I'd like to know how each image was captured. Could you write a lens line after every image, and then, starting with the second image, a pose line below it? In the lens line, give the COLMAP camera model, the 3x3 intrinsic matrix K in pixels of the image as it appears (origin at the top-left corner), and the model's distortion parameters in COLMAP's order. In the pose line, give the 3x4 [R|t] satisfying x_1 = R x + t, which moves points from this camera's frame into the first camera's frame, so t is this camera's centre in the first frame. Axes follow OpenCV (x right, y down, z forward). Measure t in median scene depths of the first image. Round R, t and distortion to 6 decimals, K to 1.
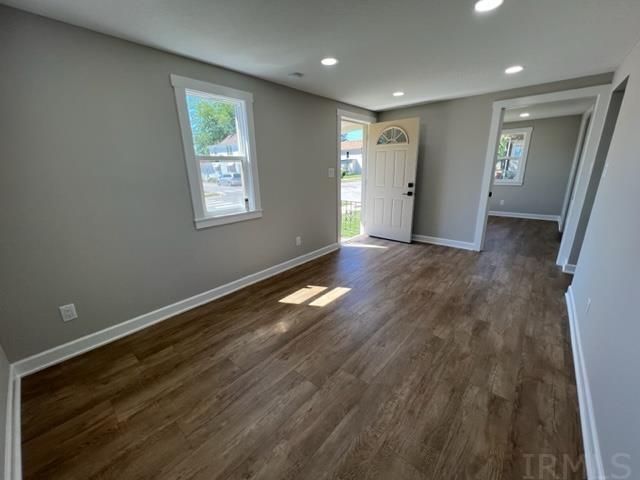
lens RADIAL K [[255.3, 0, 320.9], [0, 255.3, 240.6], [0, 0, 1]] dist [-0.009004, 0.000878]
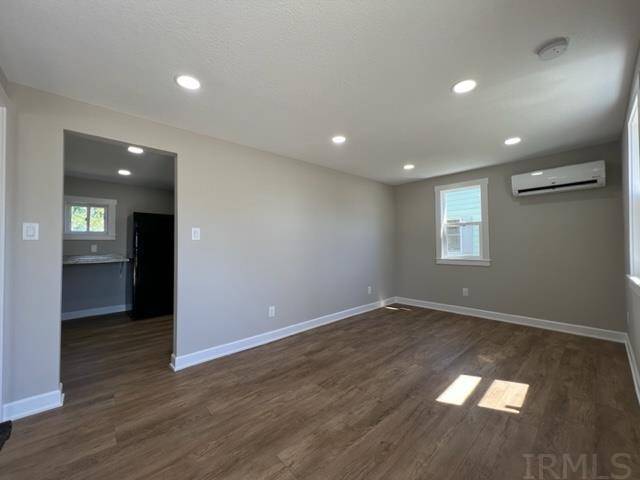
lens RADIAL K [[255.3, 0, 319.1], [0, 255.3, 240.0], [0, 0, 1]] dist [-0.009004, 0.000878]
pose [[-0.991626, 0.037104, 0.123696, 0.366474], [0.068066, 0.964159, 0.256445, -0.442782], [-0.109748, 0.262717, -0.958611, 1.773591]]
